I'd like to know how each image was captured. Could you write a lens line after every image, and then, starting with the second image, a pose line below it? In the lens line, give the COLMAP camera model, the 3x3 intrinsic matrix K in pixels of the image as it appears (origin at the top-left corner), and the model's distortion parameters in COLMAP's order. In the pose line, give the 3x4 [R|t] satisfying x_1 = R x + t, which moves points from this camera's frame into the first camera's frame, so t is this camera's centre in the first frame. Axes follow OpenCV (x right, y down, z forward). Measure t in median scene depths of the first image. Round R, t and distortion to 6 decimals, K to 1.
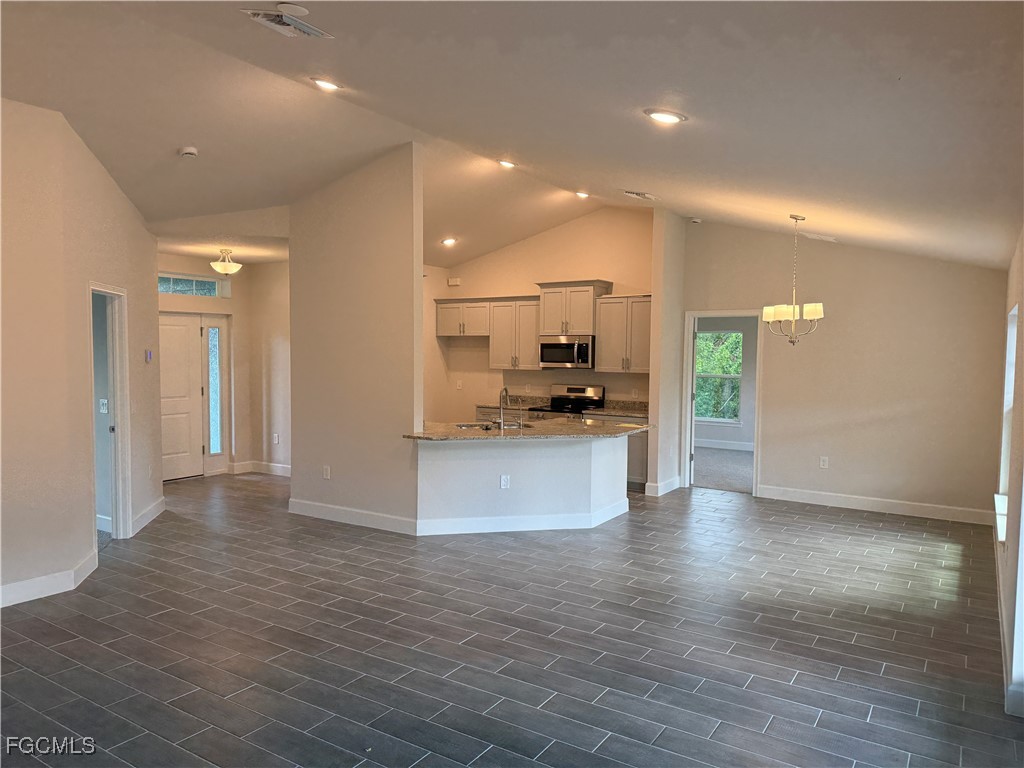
lens RADIAL K [[708.9, 0, 514.9], [0, 708.9, 388.5], [0, 0, 1]] dist [0.033301, -0.044020]
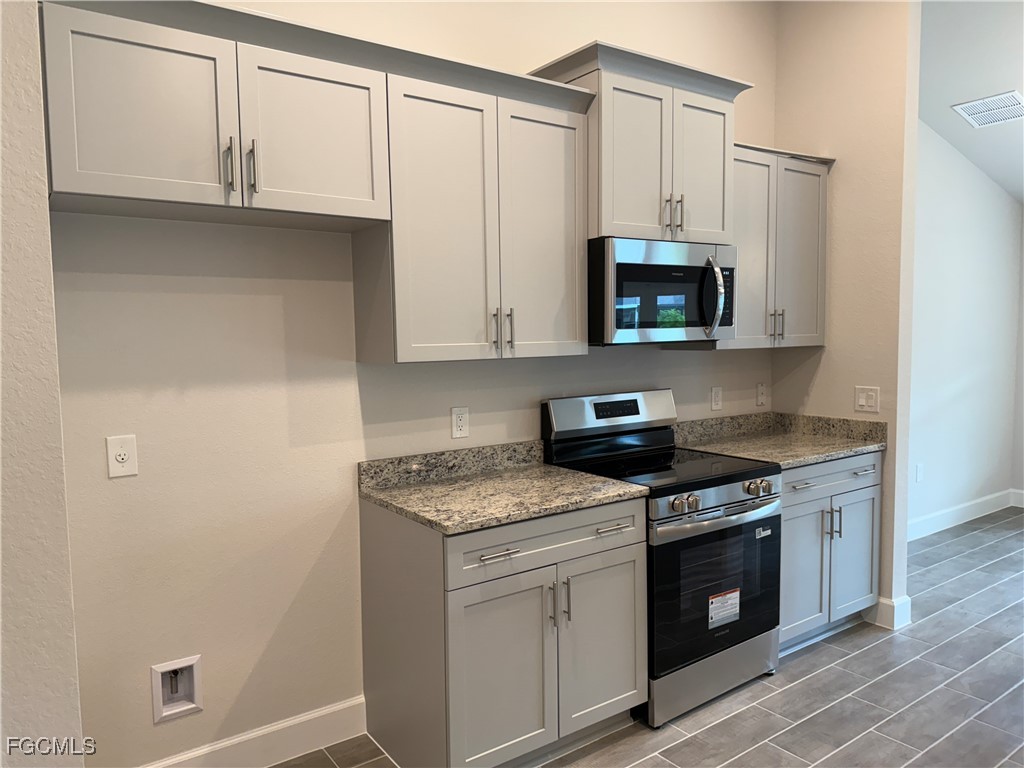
lens RADIAL K [[731.8, 0, 512.0], [0, 731.8, 384.0], [0, 0, 1]] dist [0.089245, -0.131049]
pose [[0.363637, -0.082073, 0.927918, -0.265364], [0.068552, 0.995768, 0.061210, -0.035090], [-0.929015, 0.041352, 0.367724, 0.930063]]
